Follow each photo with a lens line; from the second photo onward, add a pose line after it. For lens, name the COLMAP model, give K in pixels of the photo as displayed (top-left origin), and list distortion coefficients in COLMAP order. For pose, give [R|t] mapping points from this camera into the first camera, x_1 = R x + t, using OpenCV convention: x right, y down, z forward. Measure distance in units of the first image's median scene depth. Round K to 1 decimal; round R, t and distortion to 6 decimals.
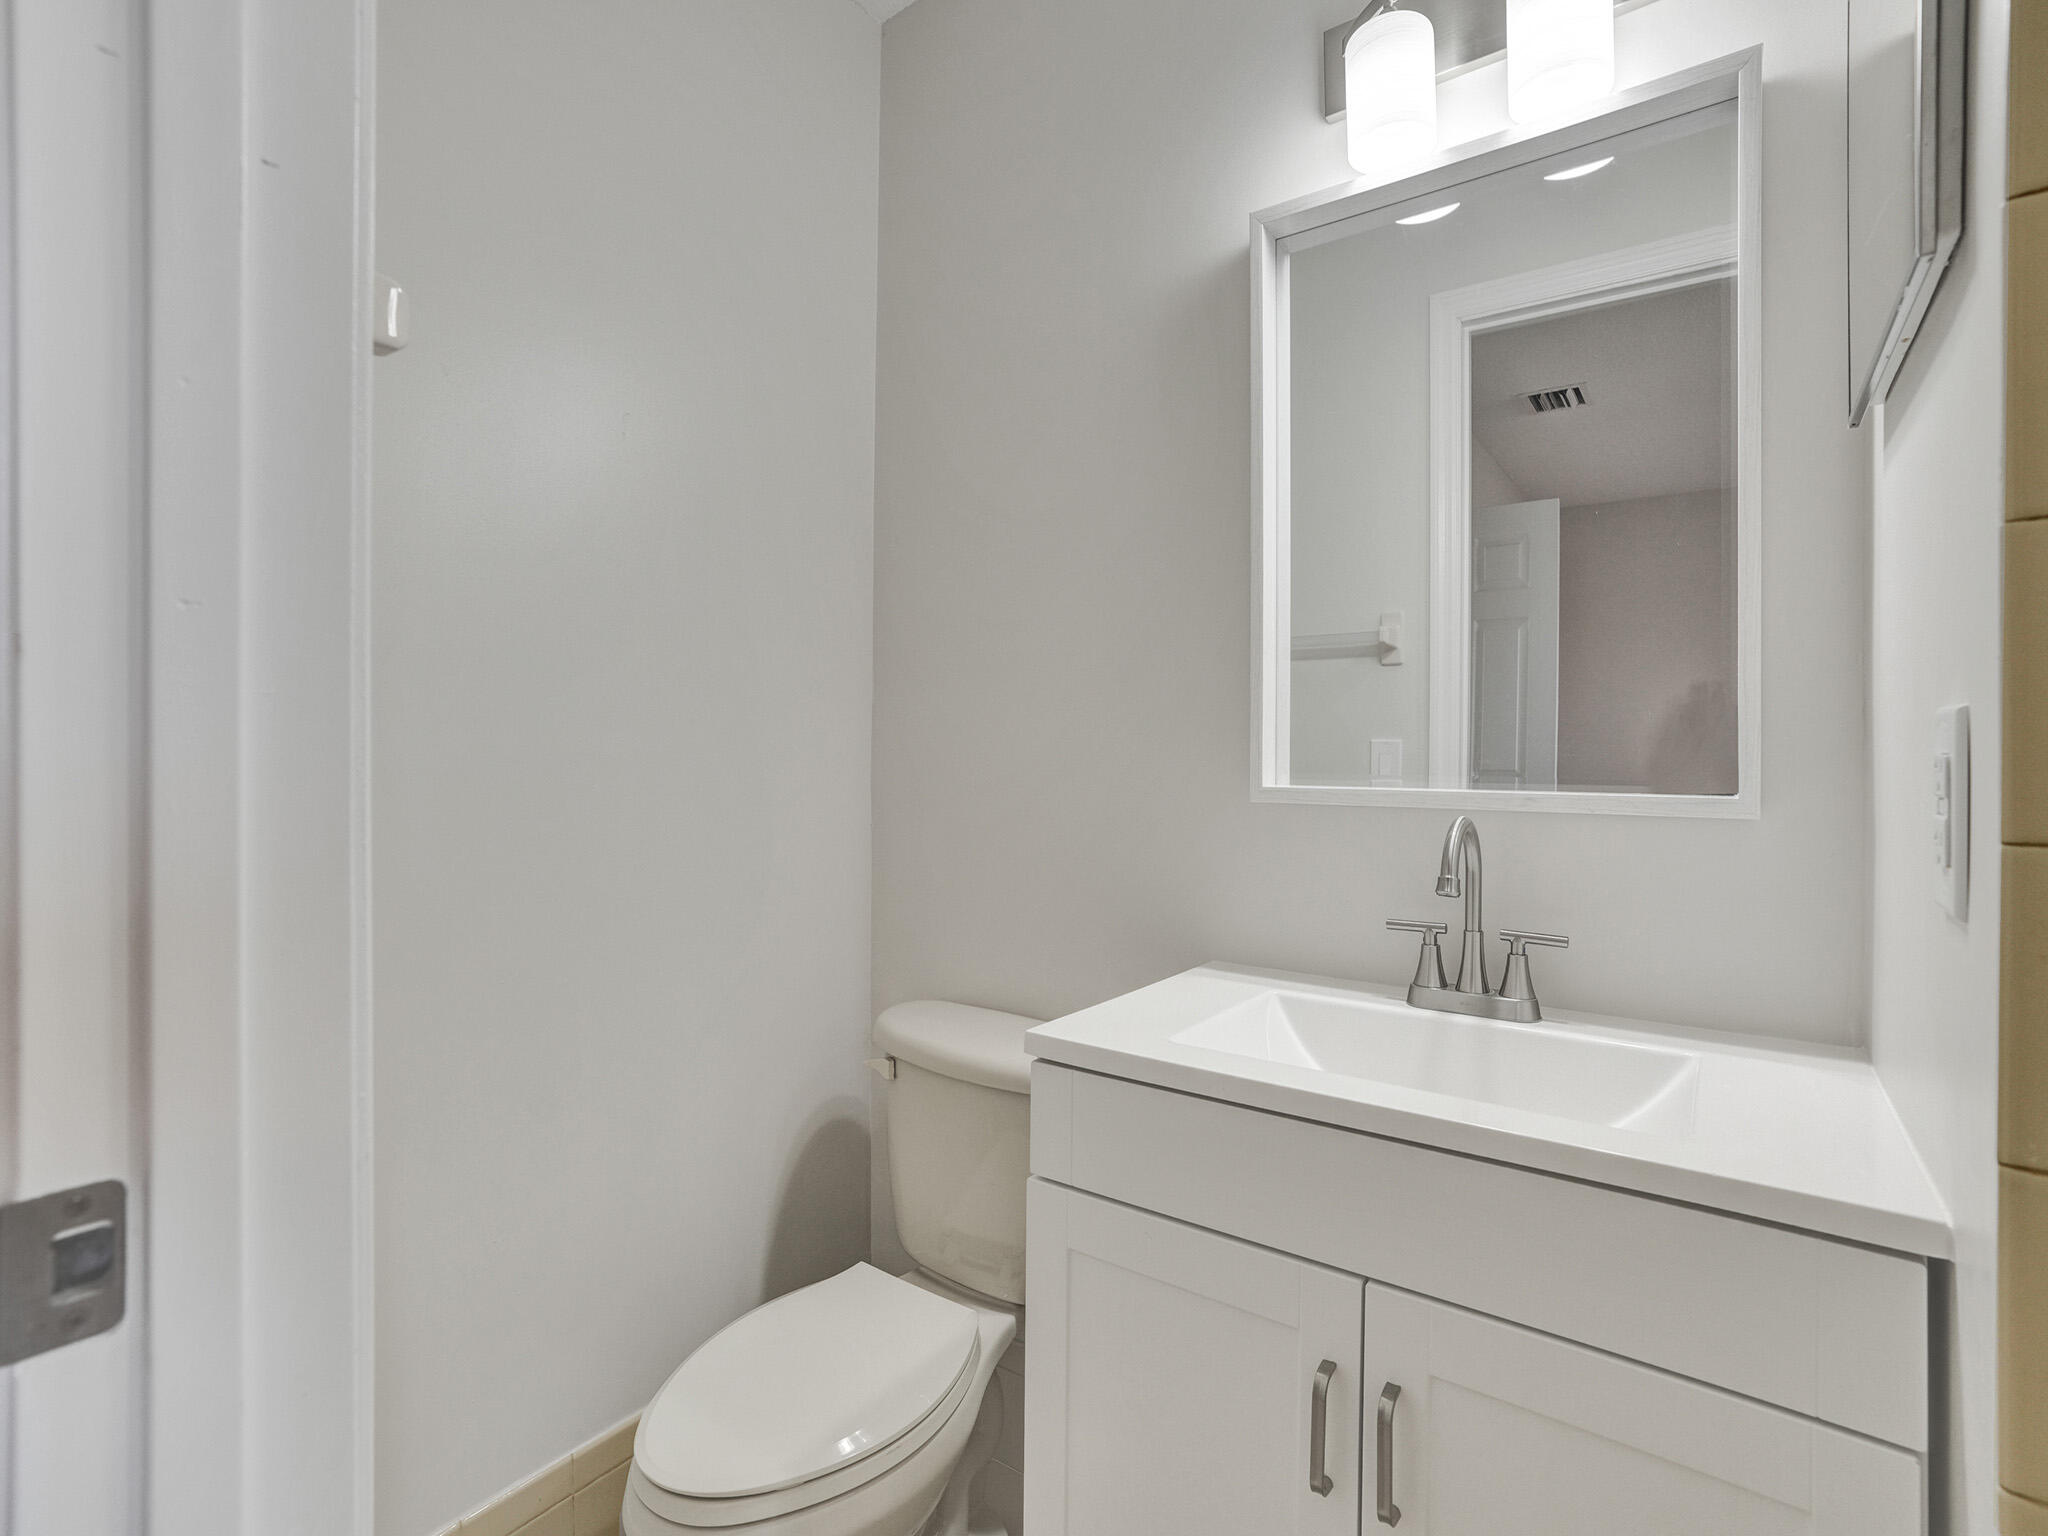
lens RADIAL K [[993.2, 0, 1036.1], [0, 993.2, 759.0], [0, 0, 1]] dist [-0.056470, 0.027970]
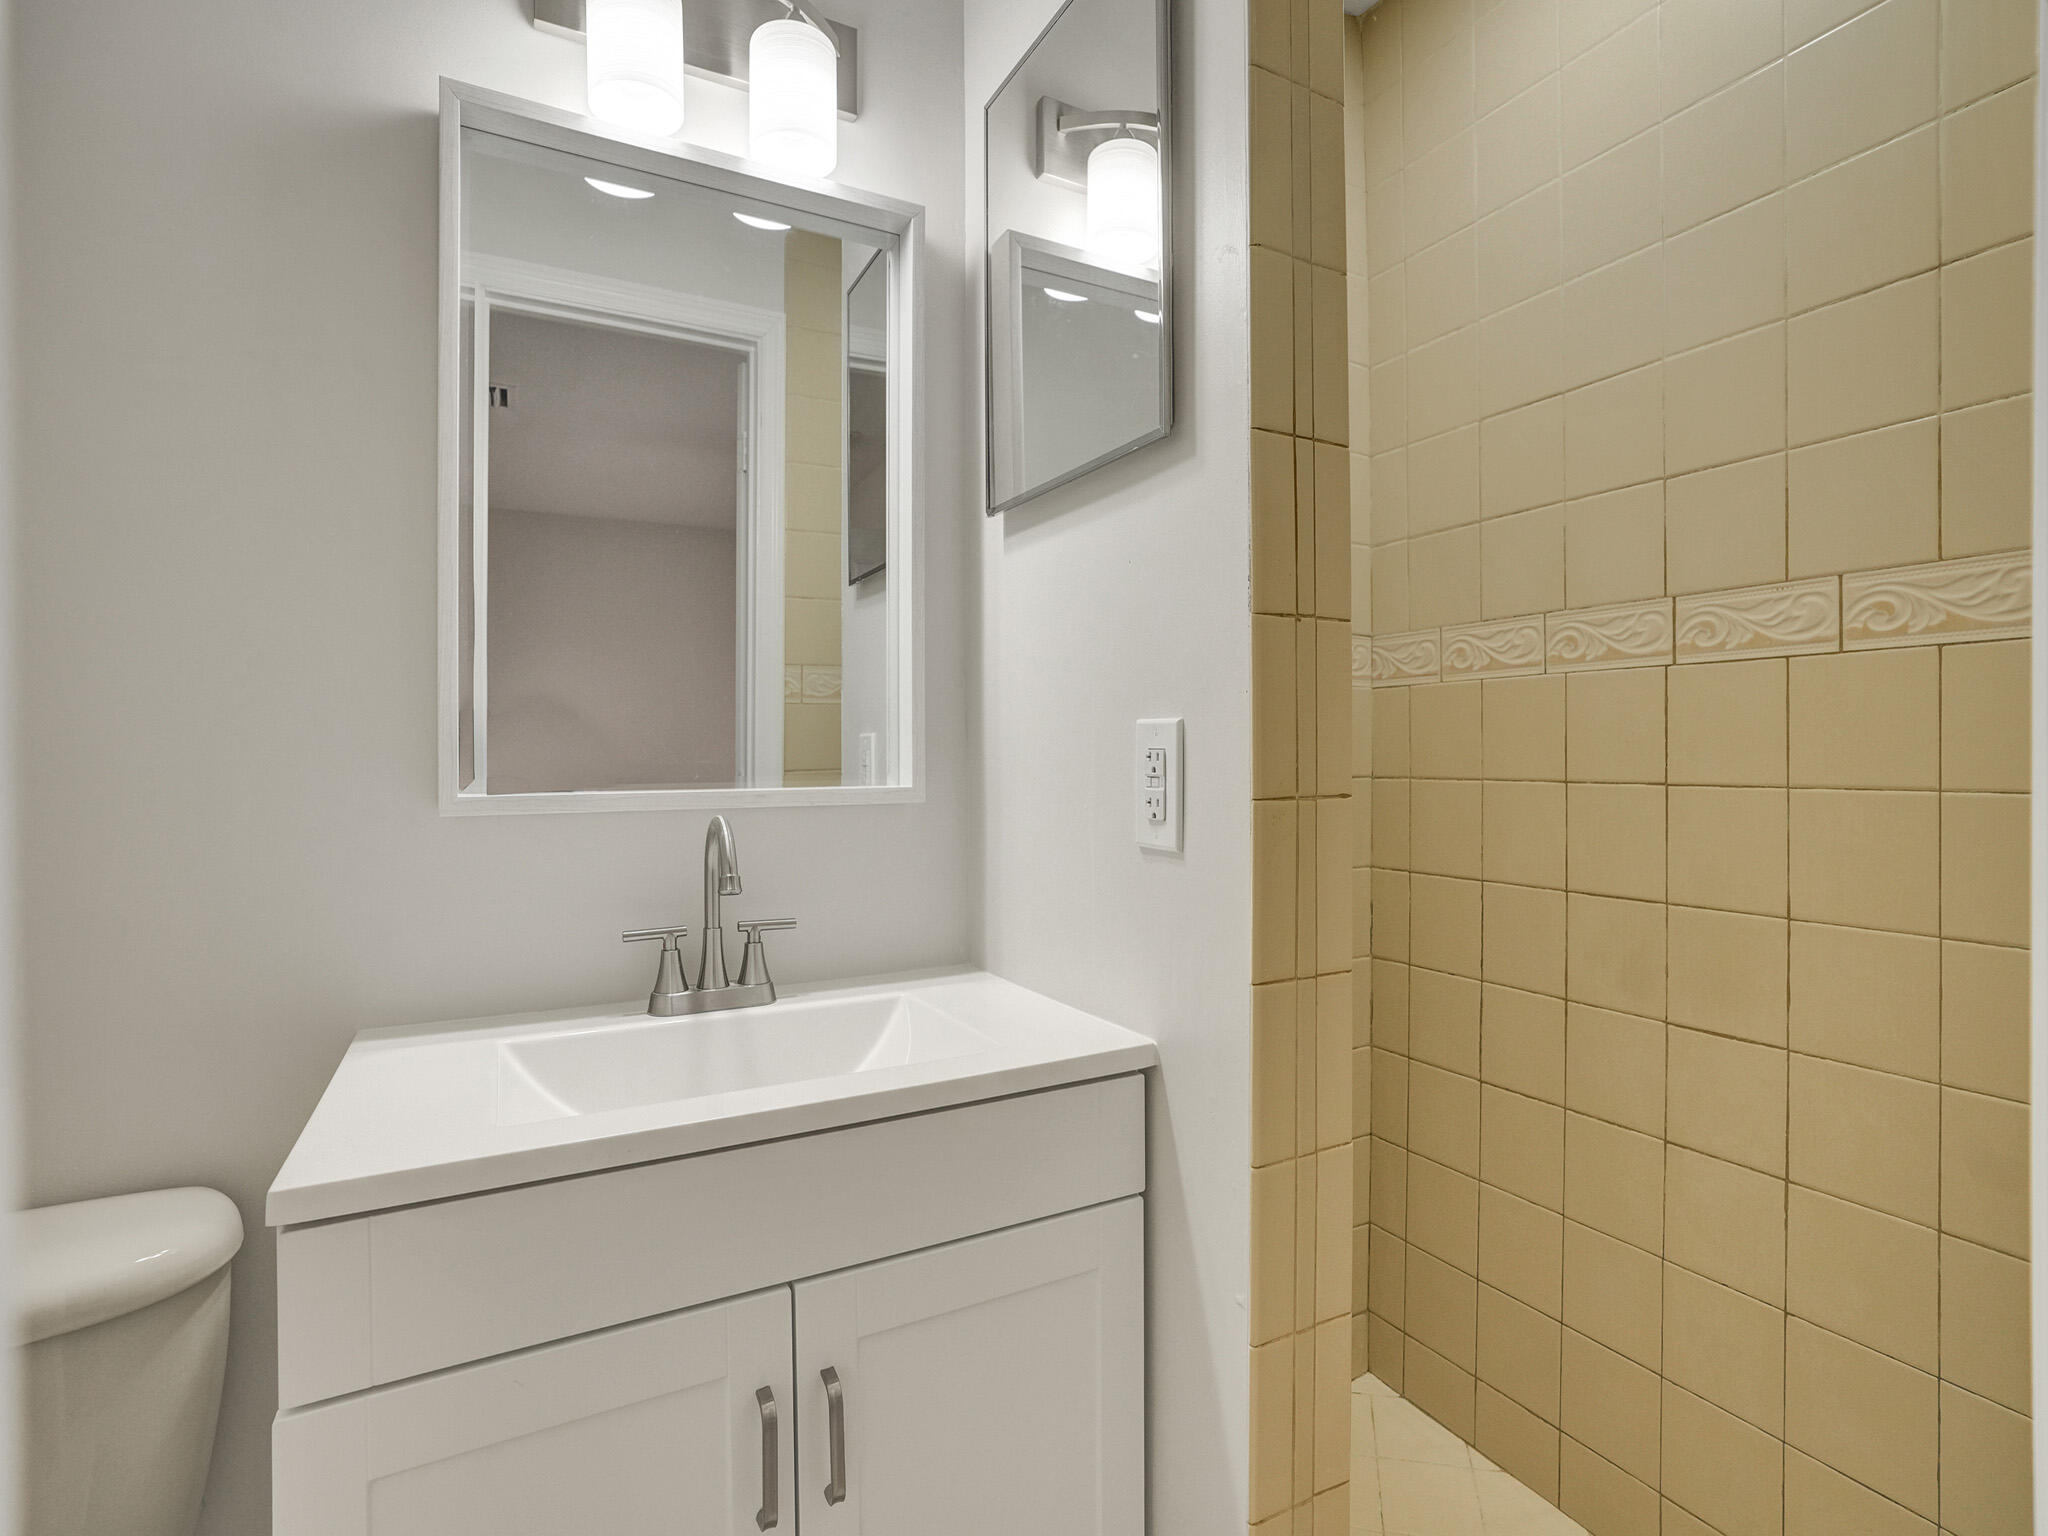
lens RADIAL K [[993.2, 0, 1036.1], [0, 993.2, 759.0], [0, 0, 1]] dist [-0.056470, 0.027970]
pose [[0.422433, -0.012147, 0.906313, -0.351745], [0.015363, 0.999863, 0.006240, -0.001154], [-0.906264, 0.011288, 0.422561, 0.274069]]
